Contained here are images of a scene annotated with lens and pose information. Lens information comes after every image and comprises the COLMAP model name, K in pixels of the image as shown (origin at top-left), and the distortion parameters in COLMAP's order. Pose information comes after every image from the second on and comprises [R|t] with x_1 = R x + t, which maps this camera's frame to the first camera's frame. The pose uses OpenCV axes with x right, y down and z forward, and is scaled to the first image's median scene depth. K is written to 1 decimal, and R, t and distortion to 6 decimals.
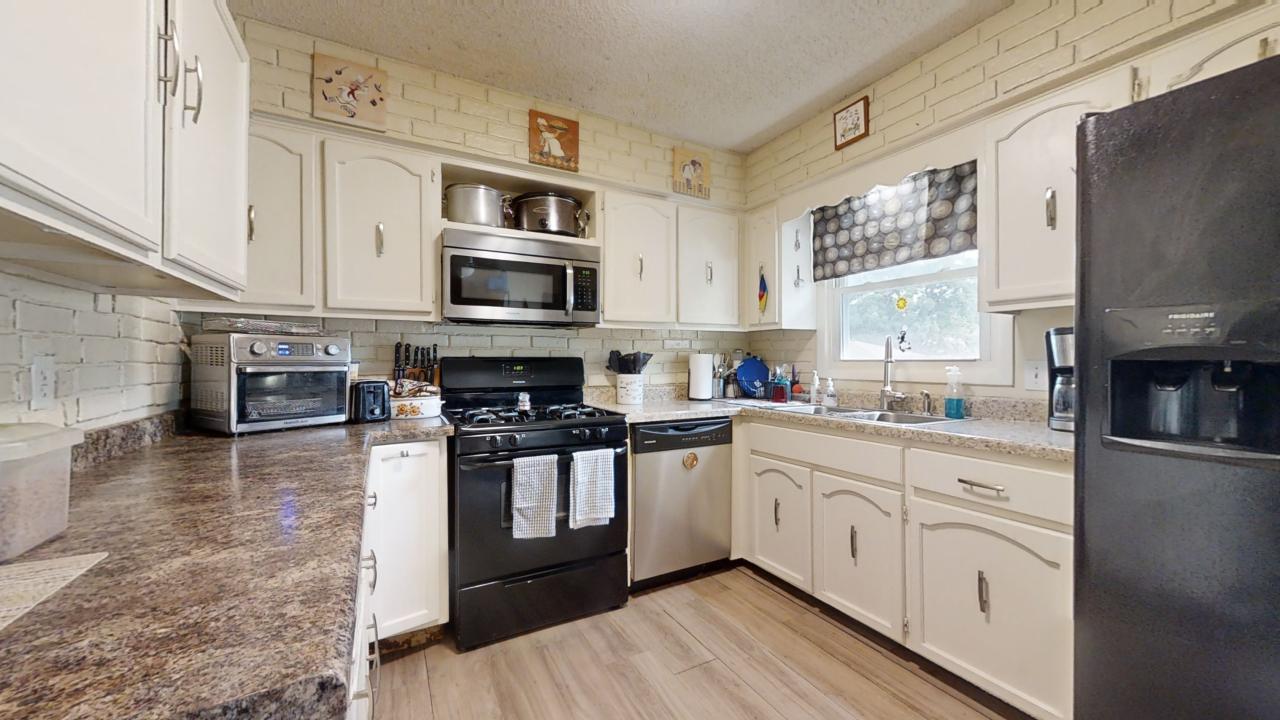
lens RADIAL K [[474.7, 0, 641.6], [0, 474.7, 358.8], [0, 0, 1]] dist [0.000057, -0.000034]
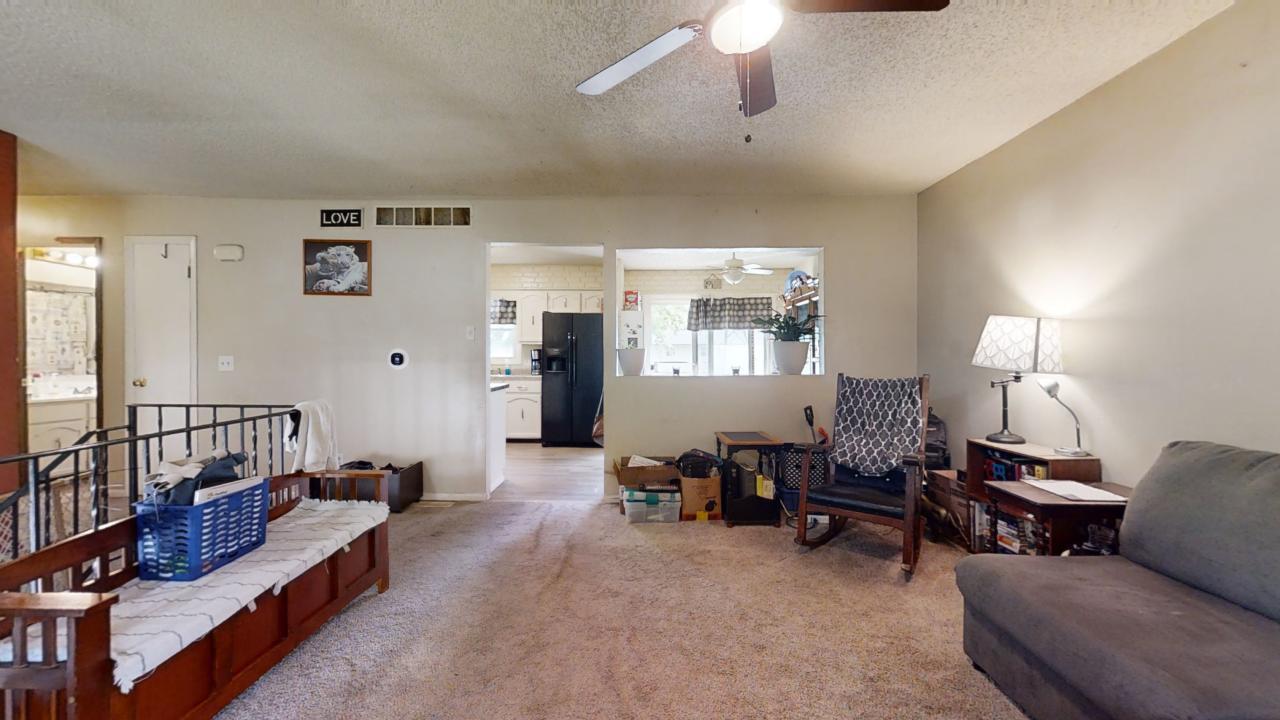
lens RADIAL K [[474.7, 0, 638.9], [0, 474.7, 356.5], [0, 0, 1]] dist [0.000057, -0.000034]
pose [[0.491431, -0.003582, 0.870909, -1.733449], [-0.006506, 0.999949, 0.007784, -0.033506], [-0.870892, -0.009491, 0.491382, -1.381301]]
